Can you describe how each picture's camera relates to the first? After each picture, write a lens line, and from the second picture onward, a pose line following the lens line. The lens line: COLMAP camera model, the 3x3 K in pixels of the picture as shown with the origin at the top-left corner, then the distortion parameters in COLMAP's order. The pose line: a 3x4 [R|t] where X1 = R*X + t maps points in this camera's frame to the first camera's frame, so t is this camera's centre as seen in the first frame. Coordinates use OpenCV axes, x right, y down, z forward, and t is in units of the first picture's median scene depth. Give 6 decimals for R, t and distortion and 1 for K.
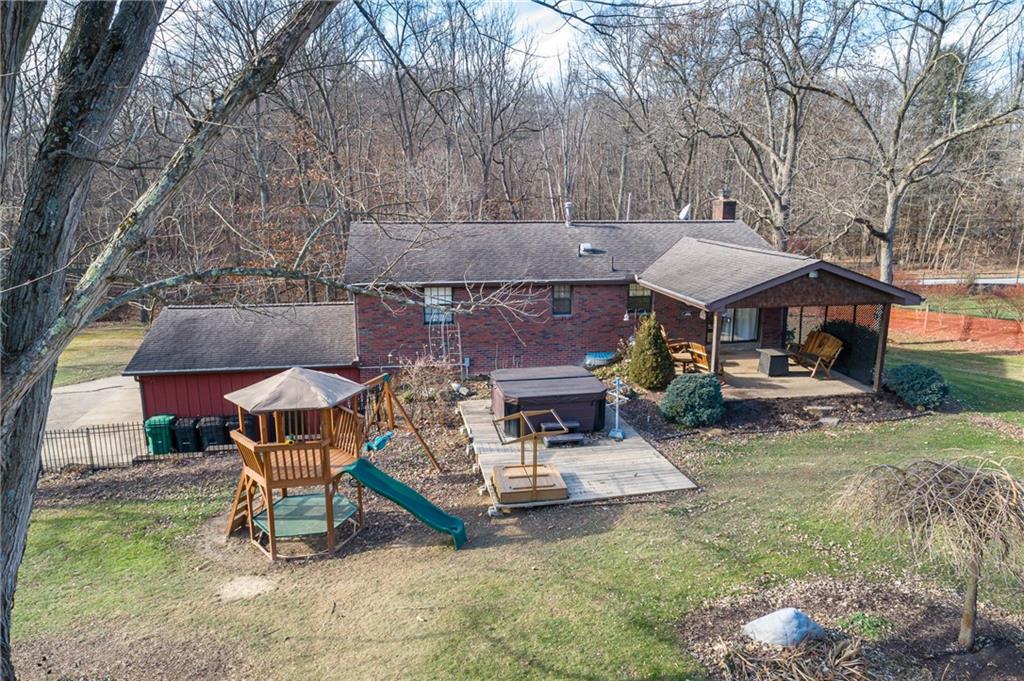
lens RADIAL K [[693.9, 0, 514.3], [0, 693.9, 339.3], [0, 0, 1]] dist [-0.011592, -0.000886]
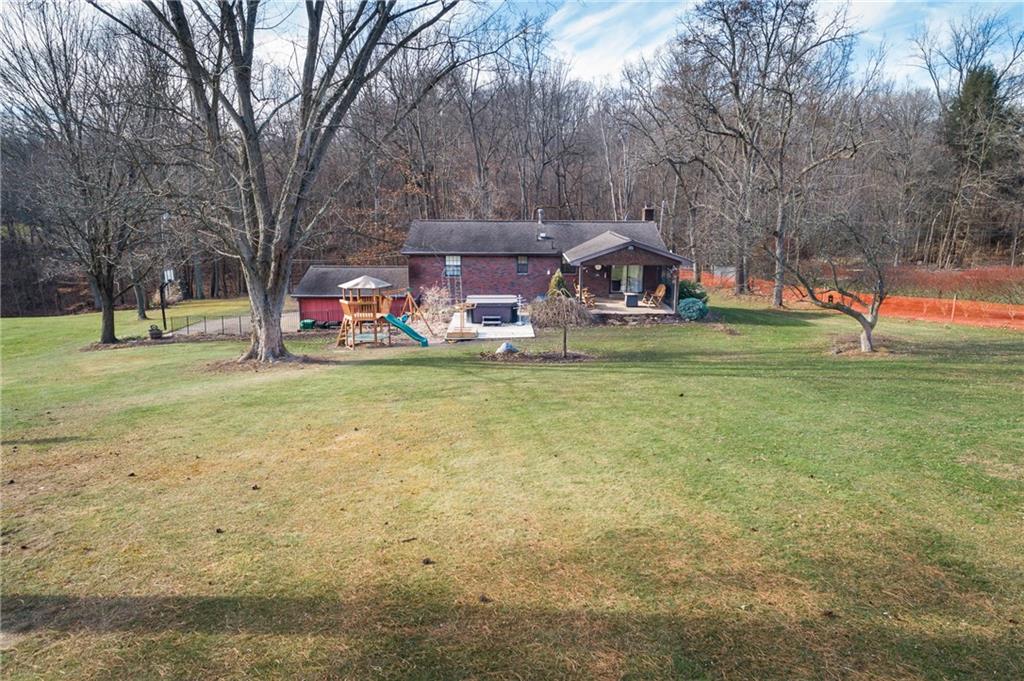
lens RADIAL K [[693.9, 0, 509.4], [0, 693.9, 341.5], [0, 0, 1]] dist [-0.011592, -0.000886]
pose [[0.985206, 0.036790, -0.167377, 0.368685], [-0.037624, 0.999290, -0.001814, 0.156387], [0.167192, 0.008084, 0.985891, -0.813455]]
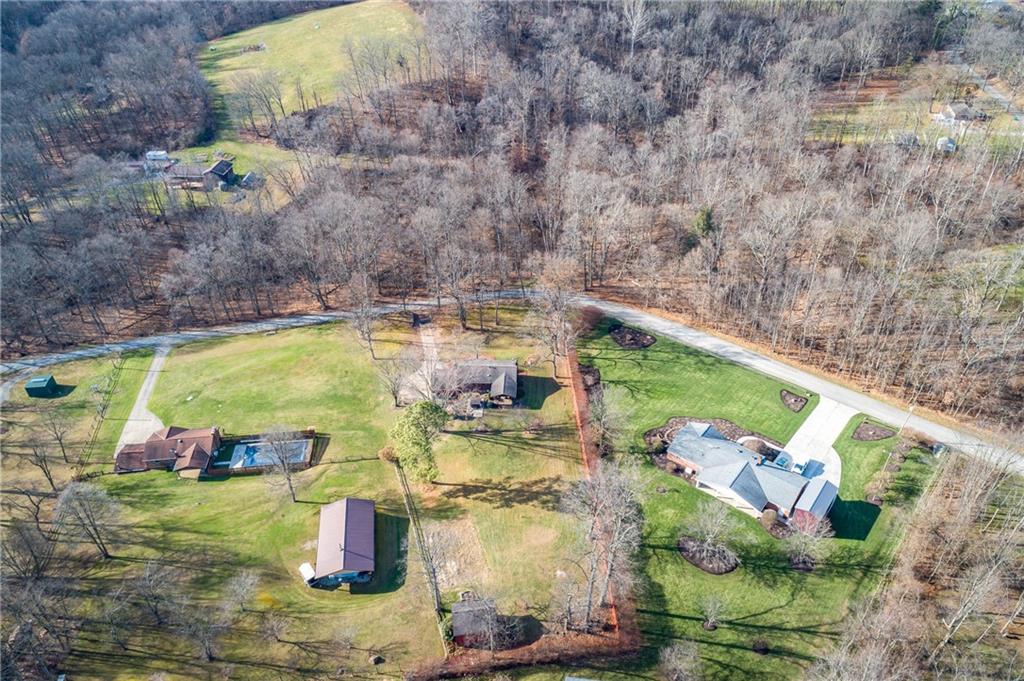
lens RADIAL K [[693.9, 0, 518.6], [0, 693.9, 344.5], [0, 0, 1]] dist [-0.011592, -0.000886]
pose [[0.977213, 0.115098, -0.178343, 1.954605], [-0.029937, 0.906552, 0.421030, -4.093739], [0.210138, -0.406097, 0.889341, -6.187592]]
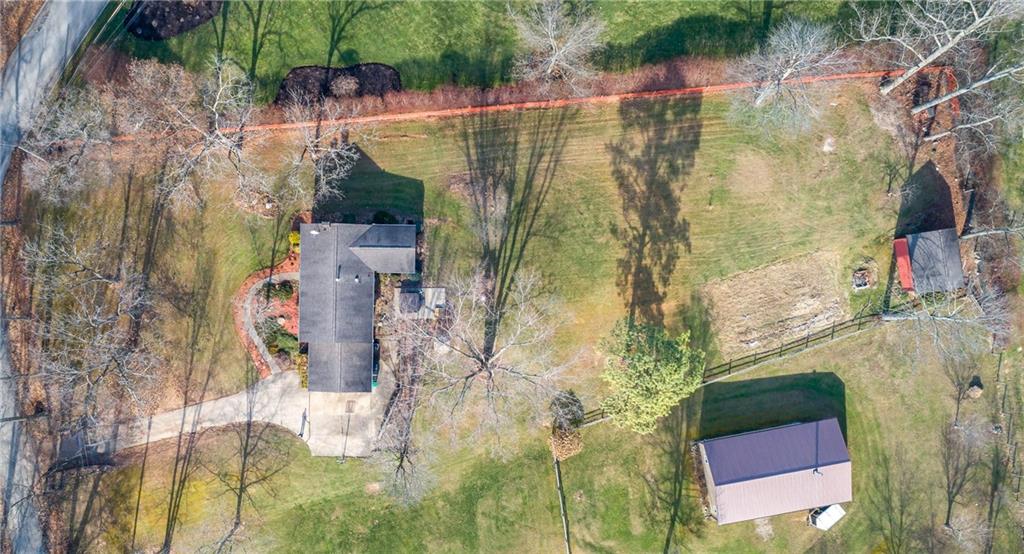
lens RADIAL K [[879.8, 0, 508.5], [0, 879.8, 273.9], [0, 0, 1]] dist [-0.001373, -0.002542]
pose [[0.184921, -0.982726, 0.007307, 0.296540], [0.210041, 0.046785, 0.976573, -5.296318], [-0.960045, -0.179054, 0.215064, -0.931088]]
